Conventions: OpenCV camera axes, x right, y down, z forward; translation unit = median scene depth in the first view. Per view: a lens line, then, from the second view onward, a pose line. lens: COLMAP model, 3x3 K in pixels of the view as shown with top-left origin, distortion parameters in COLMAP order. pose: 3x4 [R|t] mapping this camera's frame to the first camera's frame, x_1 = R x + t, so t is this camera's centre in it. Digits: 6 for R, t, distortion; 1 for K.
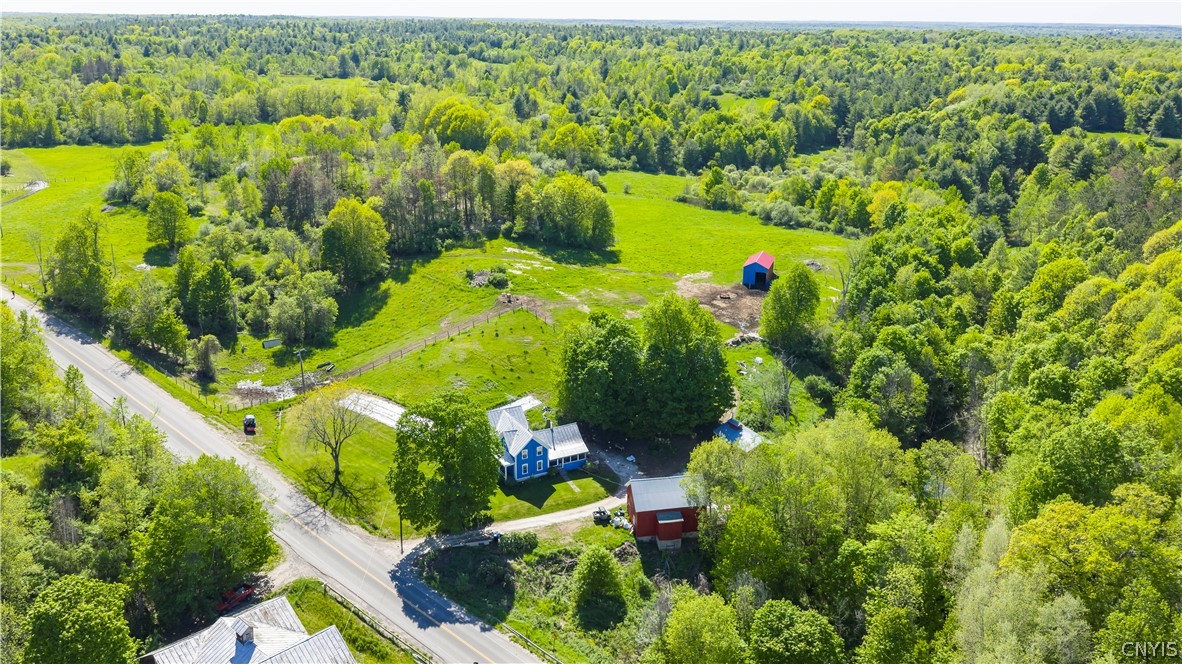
lens RADIAL K [[993.9, 0, 591.0], [0, 993.9, 332.0], [0, 0, 1]] dist [0.037615, -0.077615]
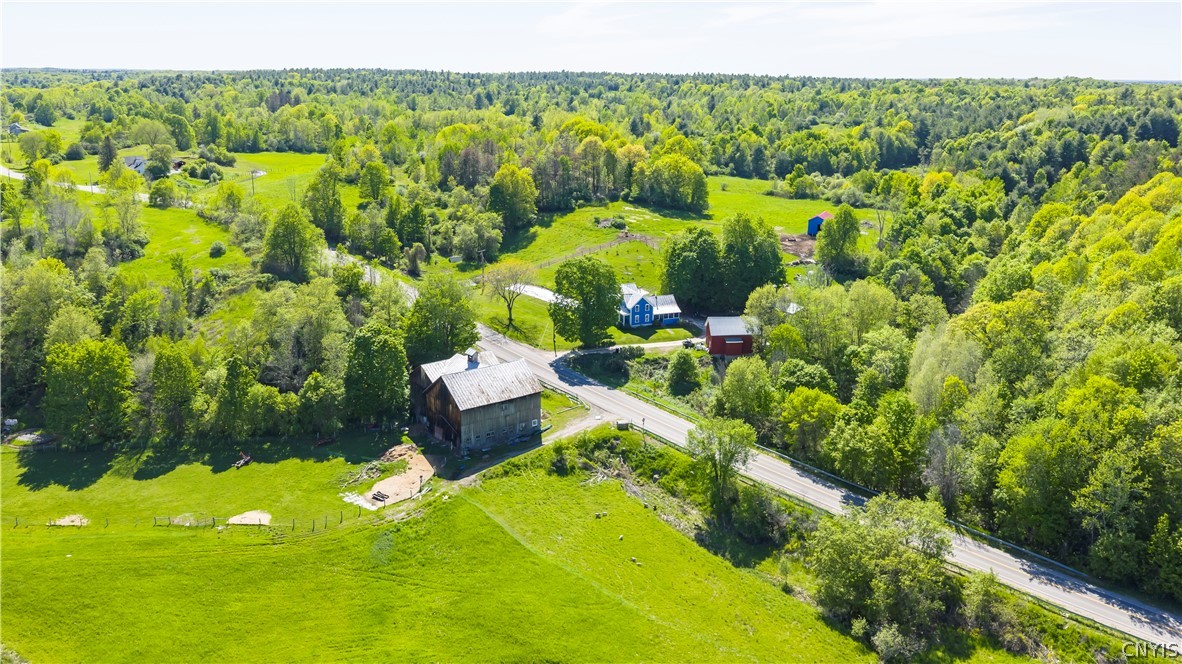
lens RADIAL K [[993.9, 0, 591.0], [0, 993.9, 332.0], [0, 0, 1]] dist [0.037615, -0.077615]
pose [[0.993966, 0.025340, -0.106719, 0.013388], [-0.031087, 0.998135, -0.052543, 0.138227], [0.105188, 0.055544, 0.992900, -0.268531]]
